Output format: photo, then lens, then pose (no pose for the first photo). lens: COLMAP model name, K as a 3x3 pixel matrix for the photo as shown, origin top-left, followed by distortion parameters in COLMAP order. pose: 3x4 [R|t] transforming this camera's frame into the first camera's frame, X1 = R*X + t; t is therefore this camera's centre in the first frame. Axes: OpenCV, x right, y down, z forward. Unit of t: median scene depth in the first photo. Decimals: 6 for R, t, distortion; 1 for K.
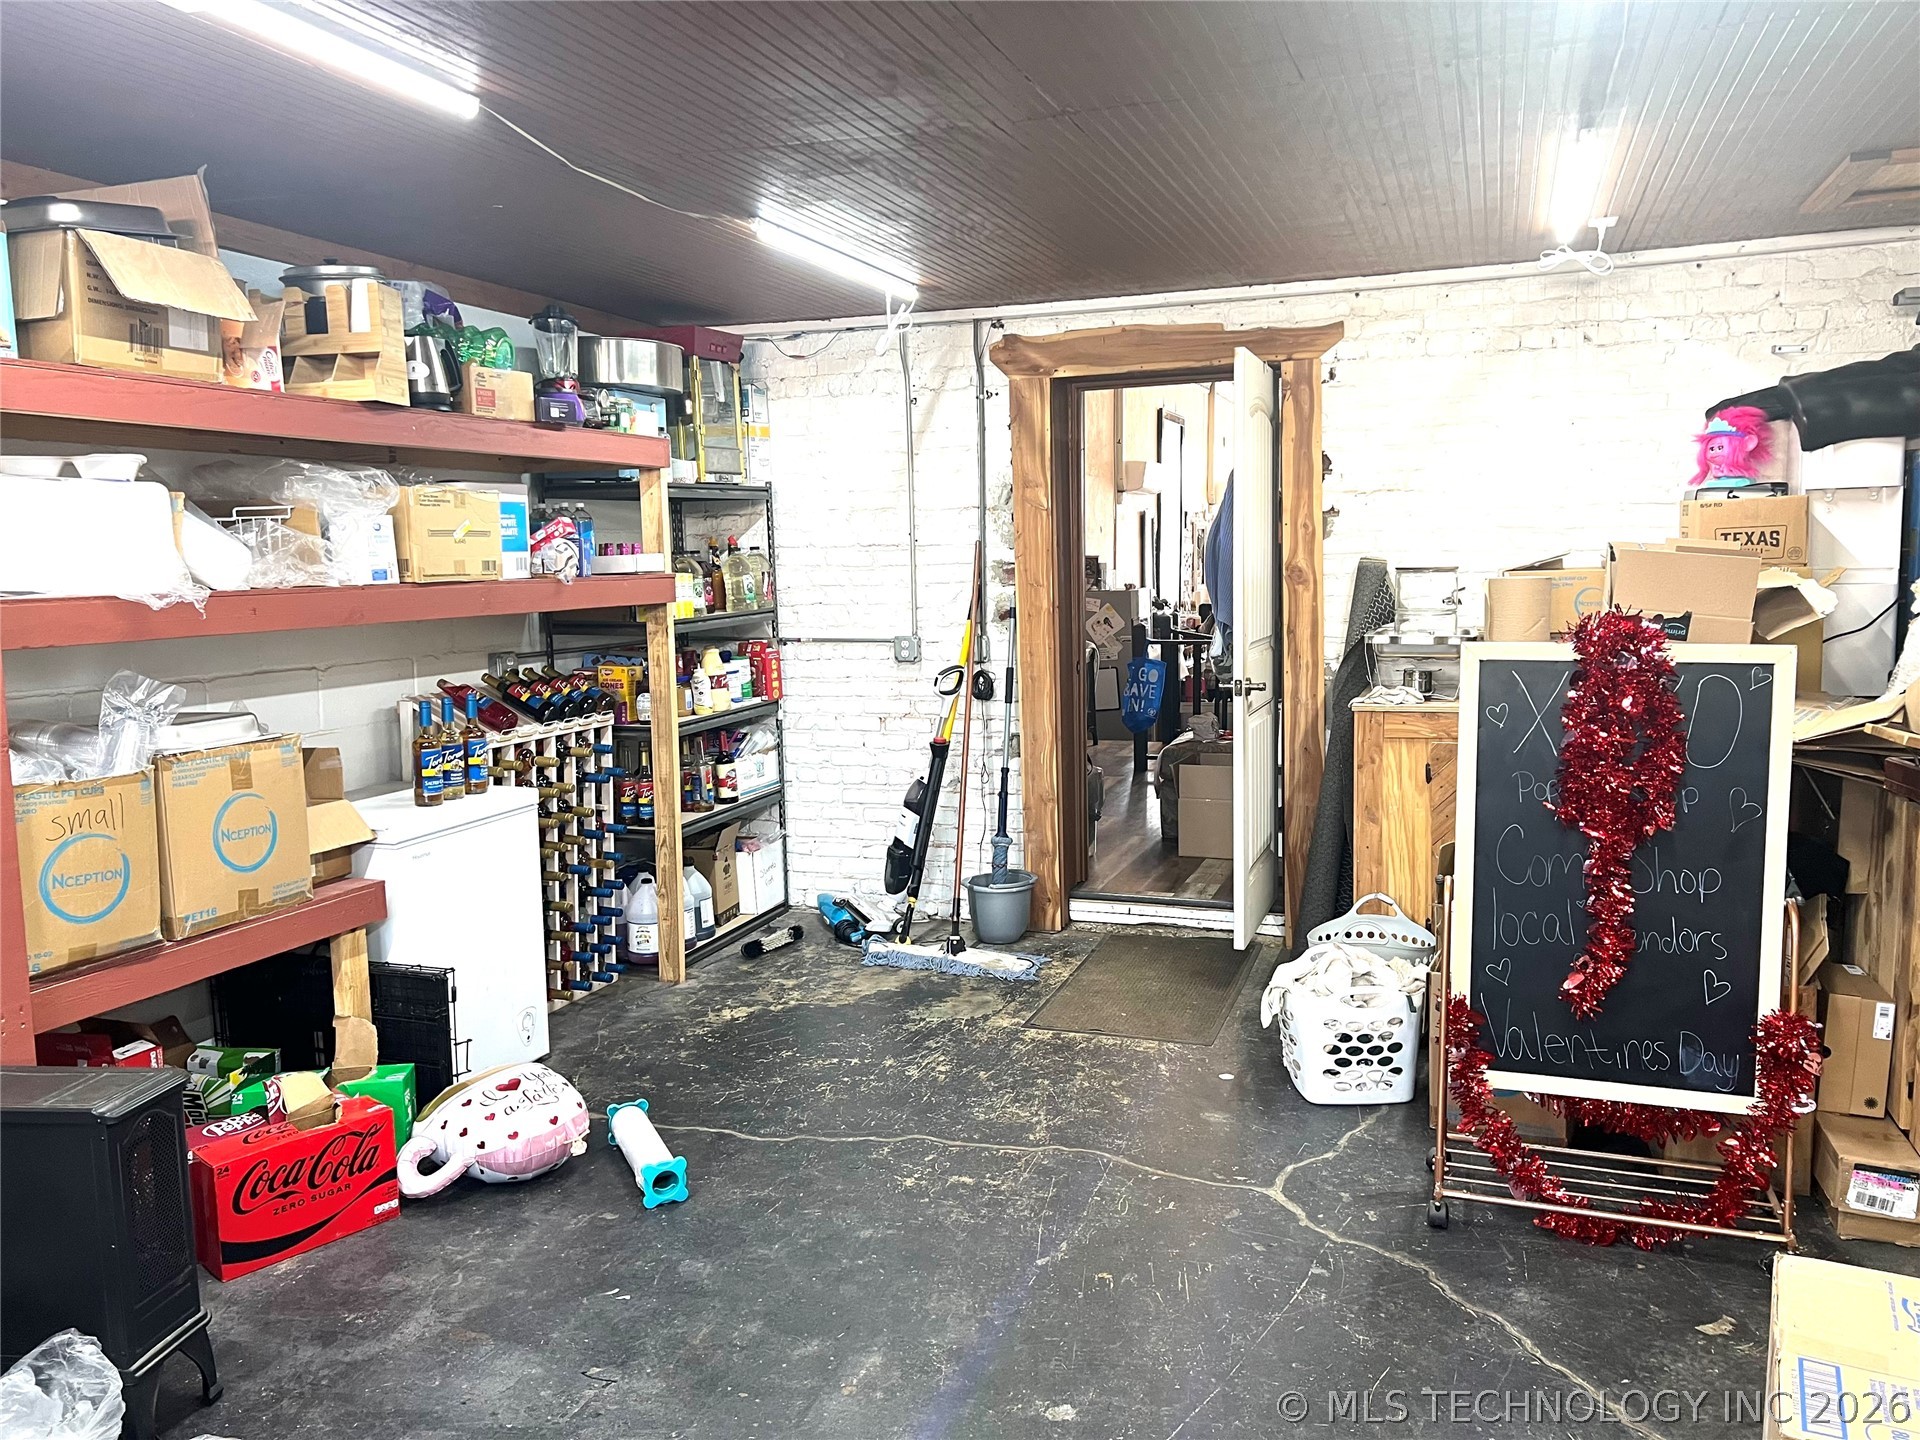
lens RADIAL K [[1449.1, 0, 960.7], [0, 1449.1, 718.0], [0, 0, 1]] dist [0.041278, -0.044871]
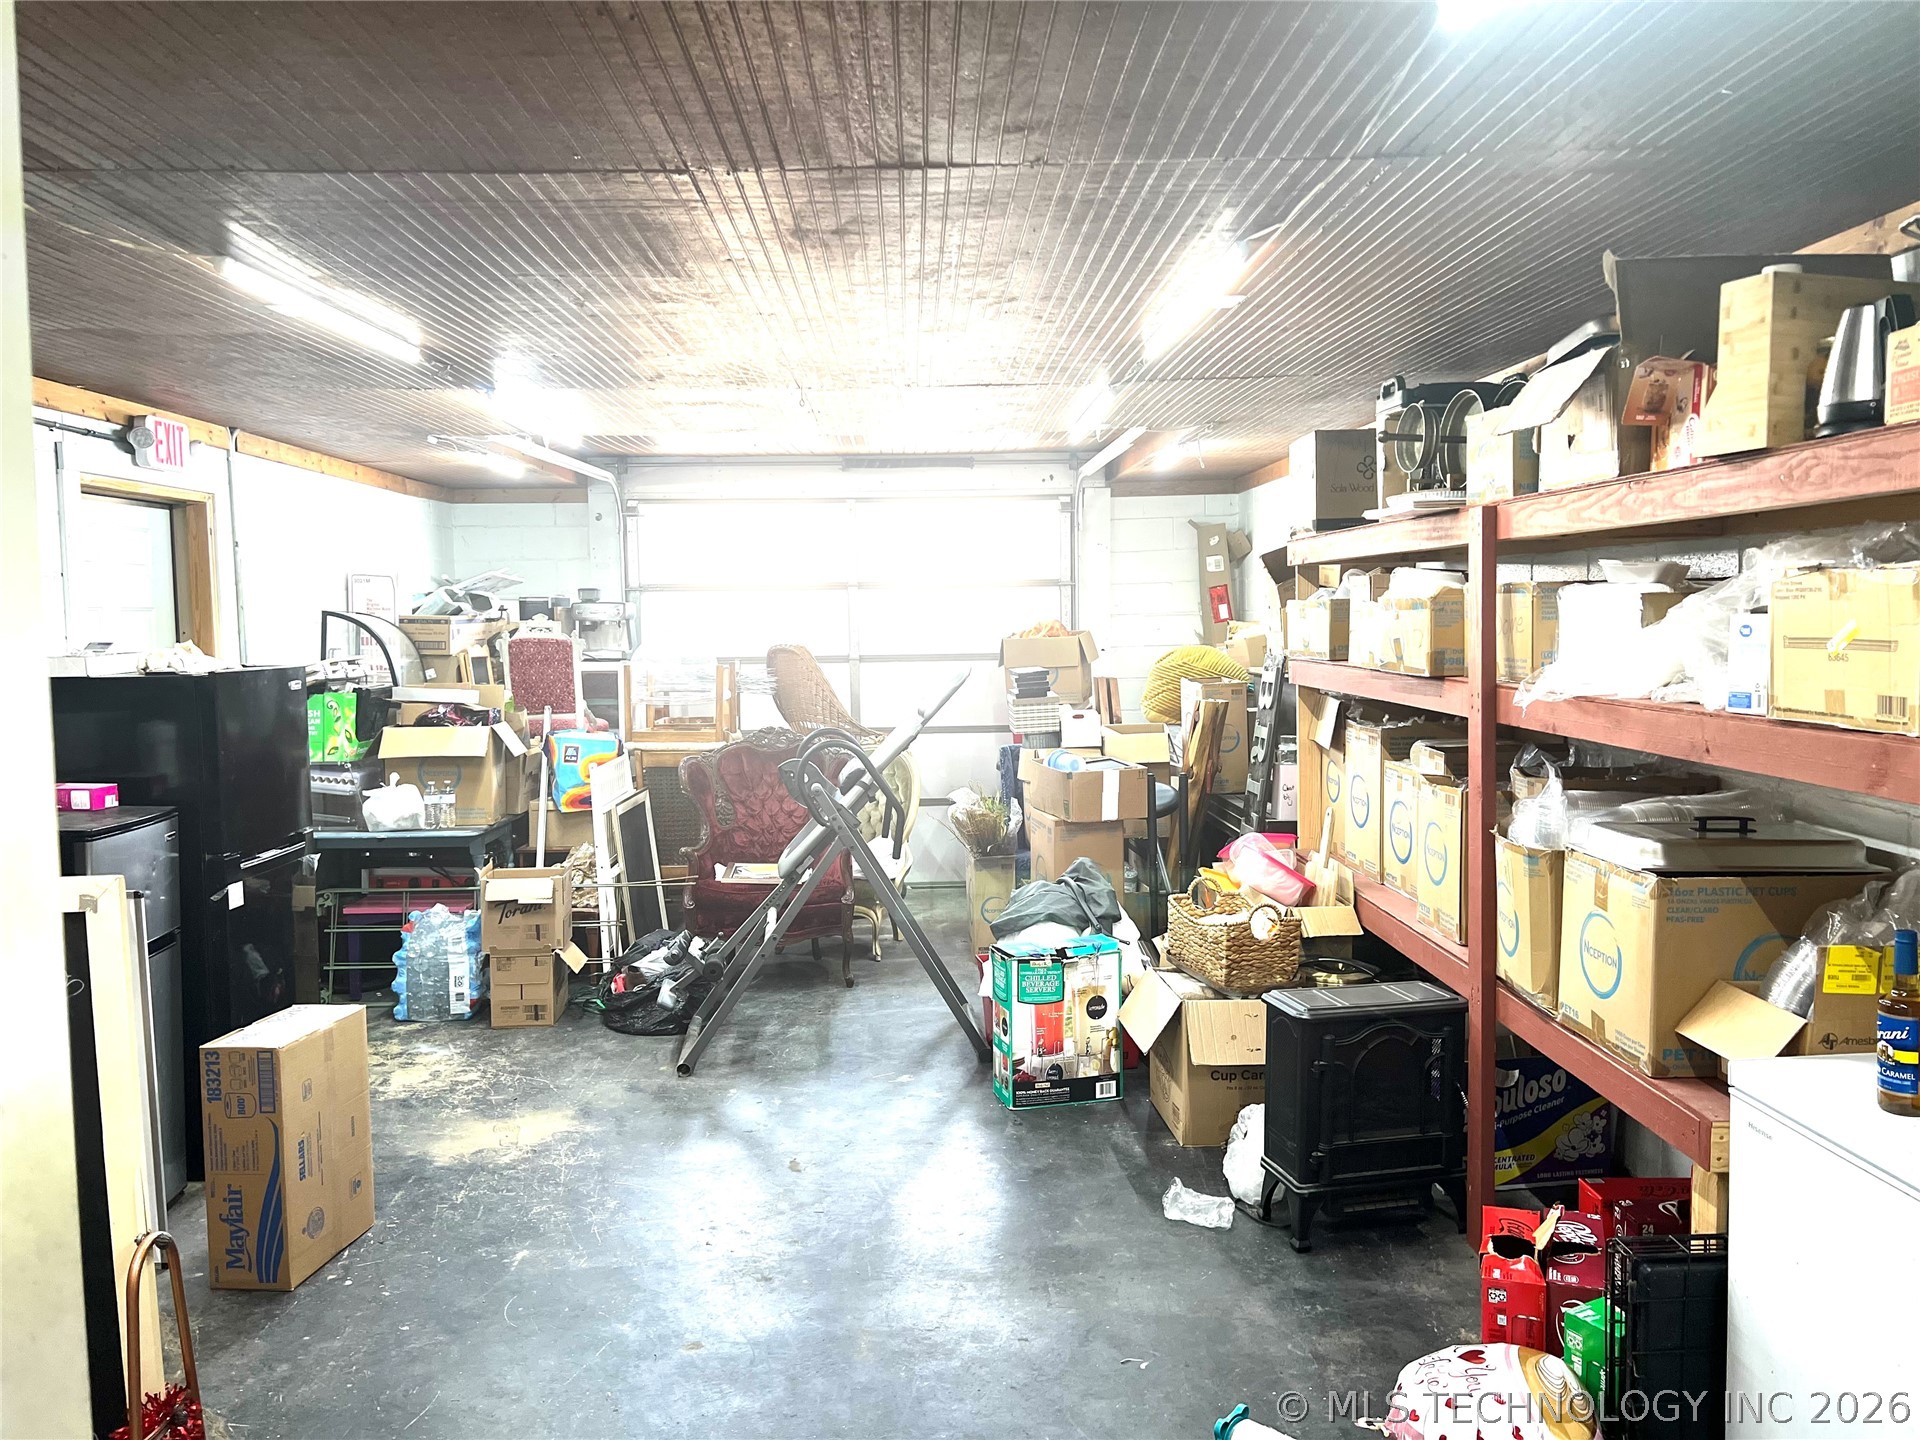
lens RADIAL K [[1449.1, 0, 960.7], [0, 1449.1, 718.6], [0, 0, 1]] dist [0.041278, -0.044871]
pose [[-0.927250, 0.059984, -0.369607, 0.193347], [-0.010741, 0.982419, 0.186382, -0.204946], [0.374288, 0.176793, -0.910304, 1.424657]]
